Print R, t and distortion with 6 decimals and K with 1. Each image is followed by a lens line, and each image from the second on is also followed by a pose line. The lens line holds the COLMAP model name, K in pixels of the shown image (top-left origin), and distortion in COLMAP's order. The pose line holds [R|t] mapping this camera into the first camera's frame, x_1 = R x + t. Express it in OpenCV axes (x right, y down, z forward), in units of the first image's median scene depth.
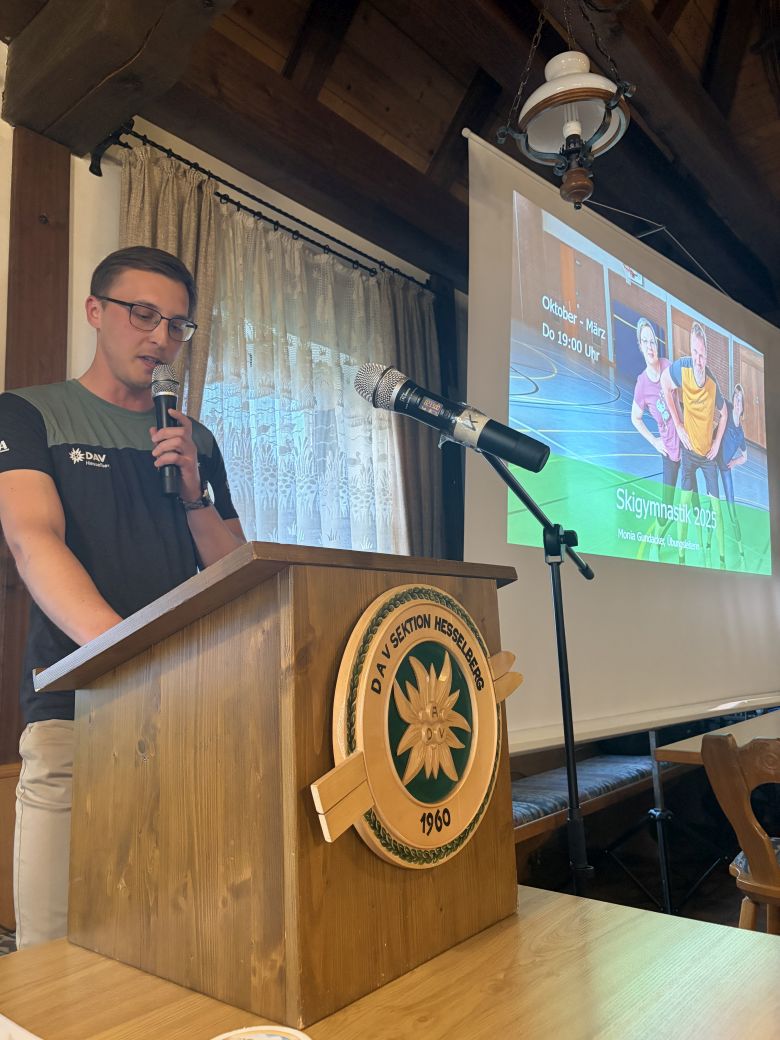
lens RADIAL K [[782.7, 0, 390.0], [0, 782.7, 520.0], [0, 0, 1]] dist [0.003028, 0.000917]
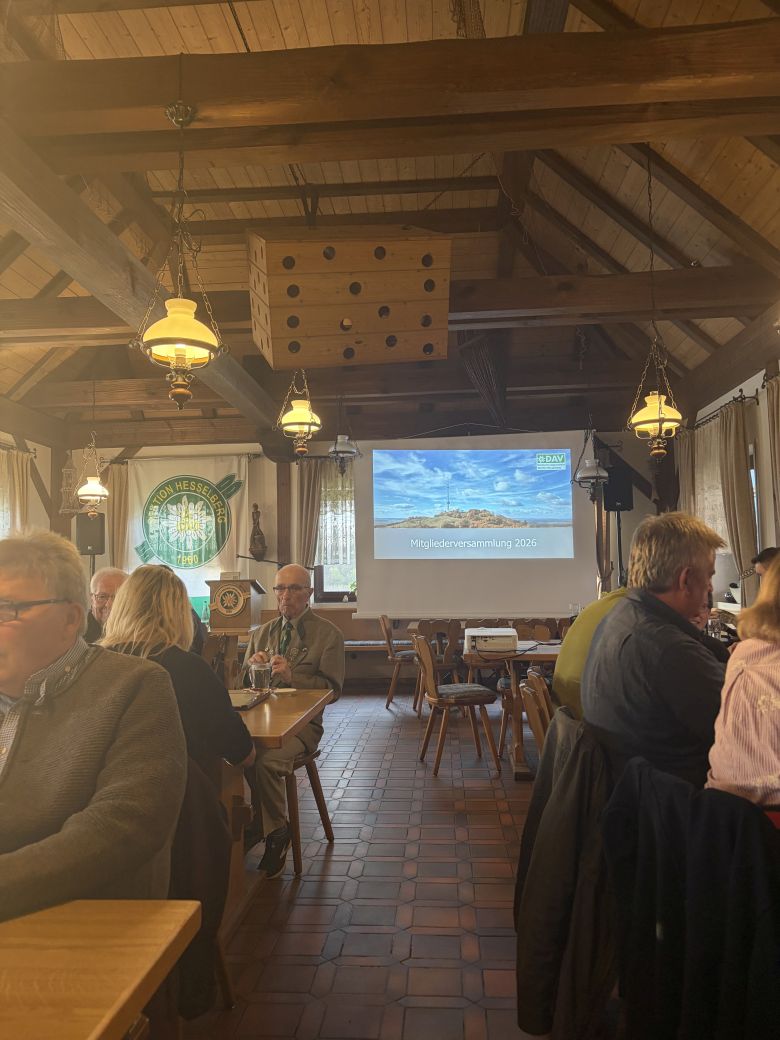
lens RADIAL K [[773.6, 0, 390.0], [0, 773.6, 520.0], [0, 0, 1]] dist [0.079974, -0.000250]
pose [[0.596343, -0.036185, -0.801914, 6.683337], [0.122767, 0.991343, 0.046563, -0.658459], [0.793287, -0.126216, 0.595622, -2.123652]]
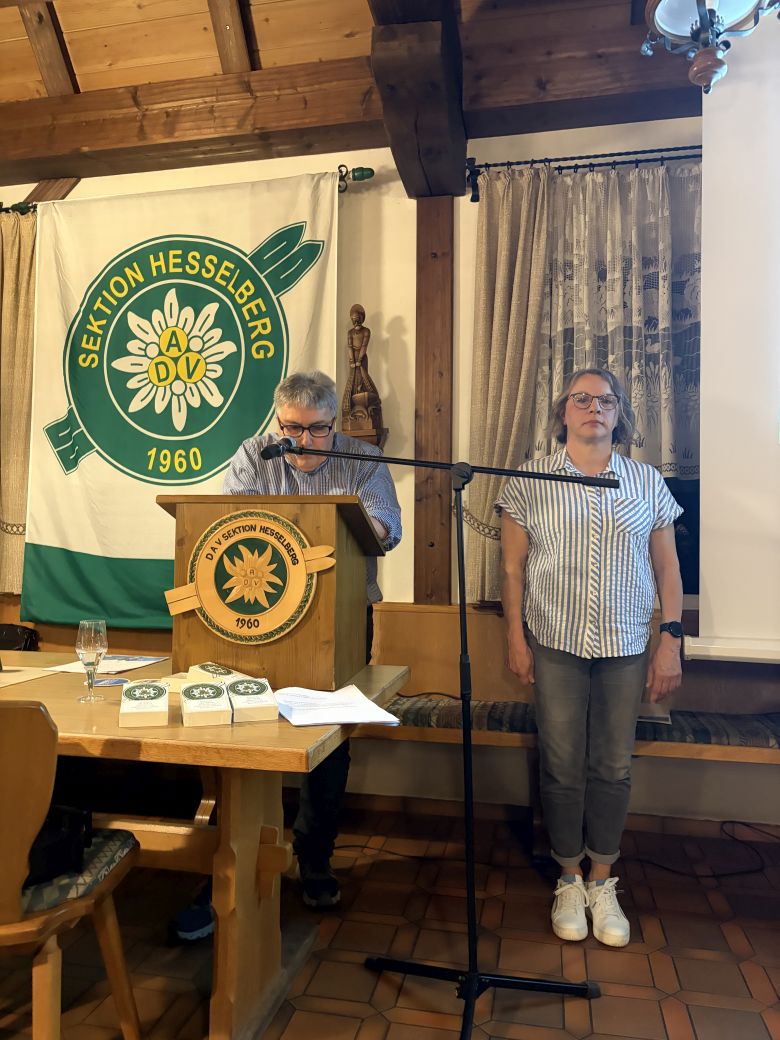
lens RADIAL K [[783.8, 0, 392.9], [0, 783.8, 518.4], [0, 0, 1]] dist [-0.008495, 0.022635]
pose [[0.495349, 0.003198, -0.868688, 1.734885], [0.108992, 0.991862, 0.065802, 0.011540], [0.861829, -0.127275, 0.490970, 0.294959]]
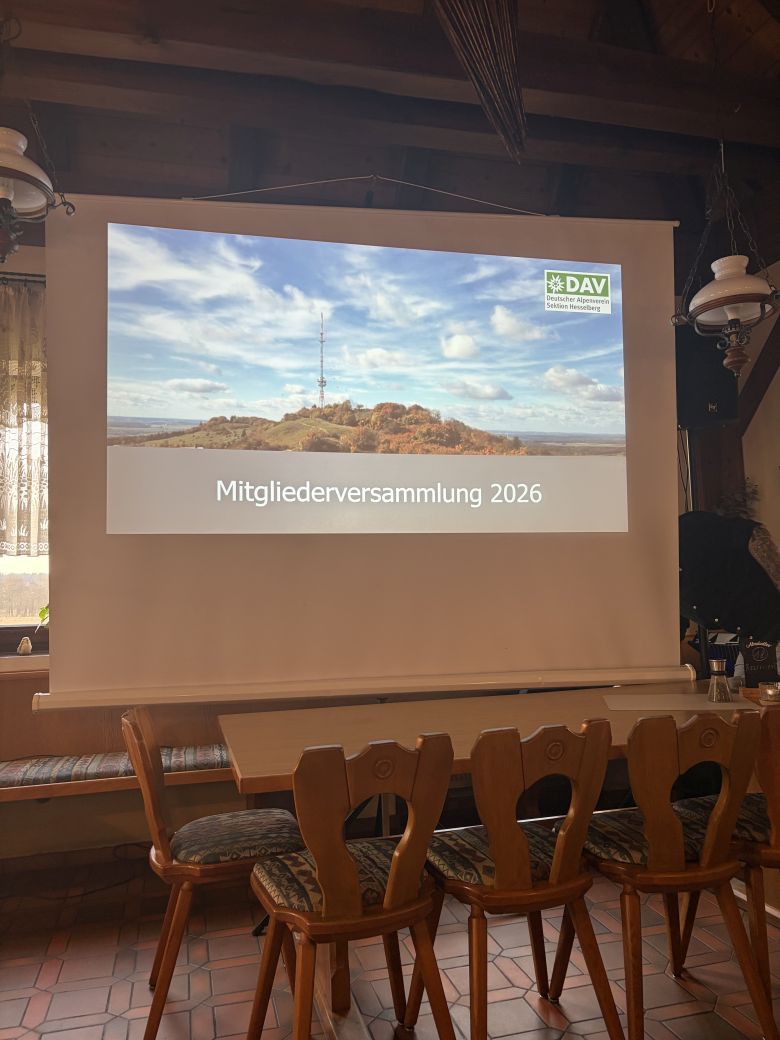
lens RADIAL K [[782.3, 0, 382.8], [0, 782.3, 517.8], [0, 0, 1]] dist [0.000919, 0.001295]
pose [[0.821666, -0.043902, -0.568276, 2.726000], [0.092519, 0.994080, 0.056975, -0.056182], [0.562410, -0.099391, 0.820863, 0.609047]]
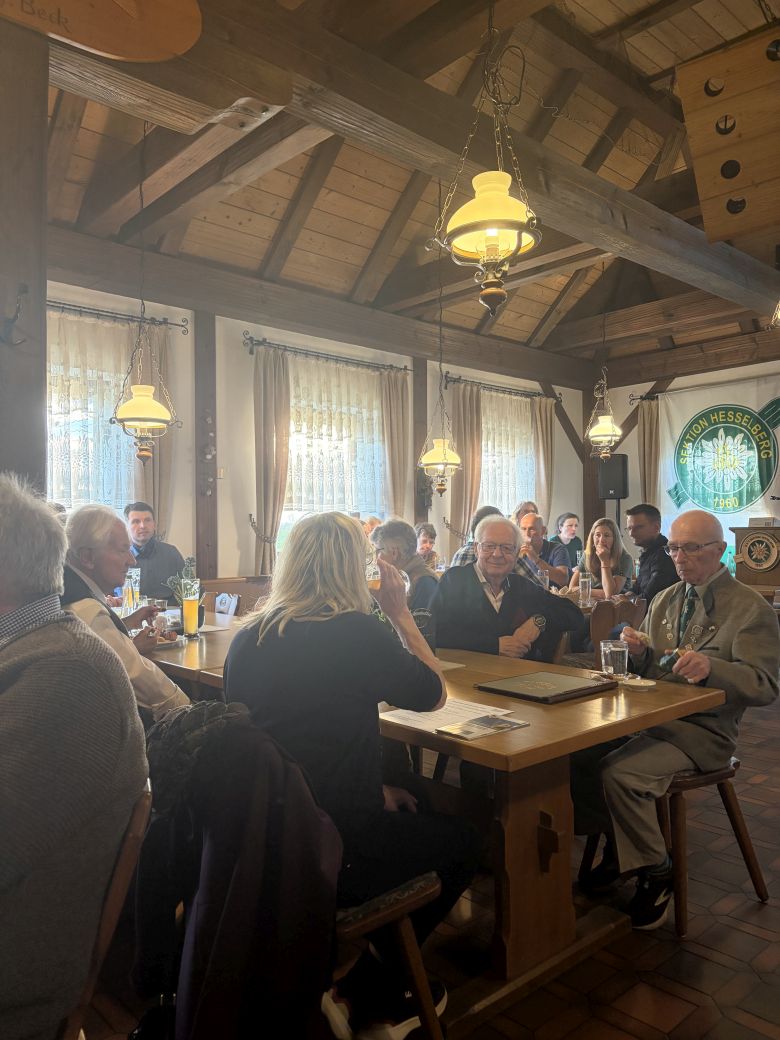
lens RADIAL K [[782.3, 0, 382.8], [0, 782.3, 517.8], [0, 0, 1]] dist [0.000919, 0.001295]
pose [[-0.130777, 0.018040, -0.991248, 6.245084], [0.169477, 0.985524, -0.004424, -0.482262], [0.976819, -0.168572, -0.131941, -1.077641]]
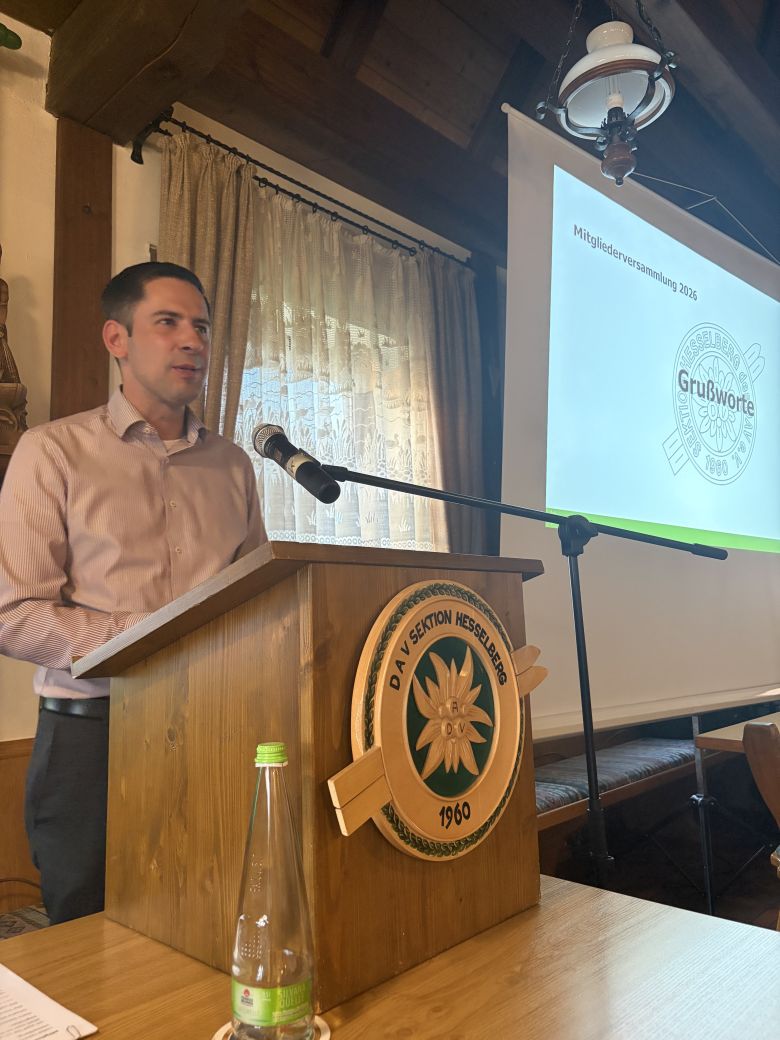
lens RADIAL K [[782.3, 0, 382.8], [0, 782.3, 517.8], [0, 0, 1]] dist [0.000919, 0.001295]
pose [[0.997680, 0.002266, -0.068038, 0.028197], [-0.000332, 0.999596, 0.028426, -0.023718], [0.068075, -0.028337, 0.997278, -0.004007]]
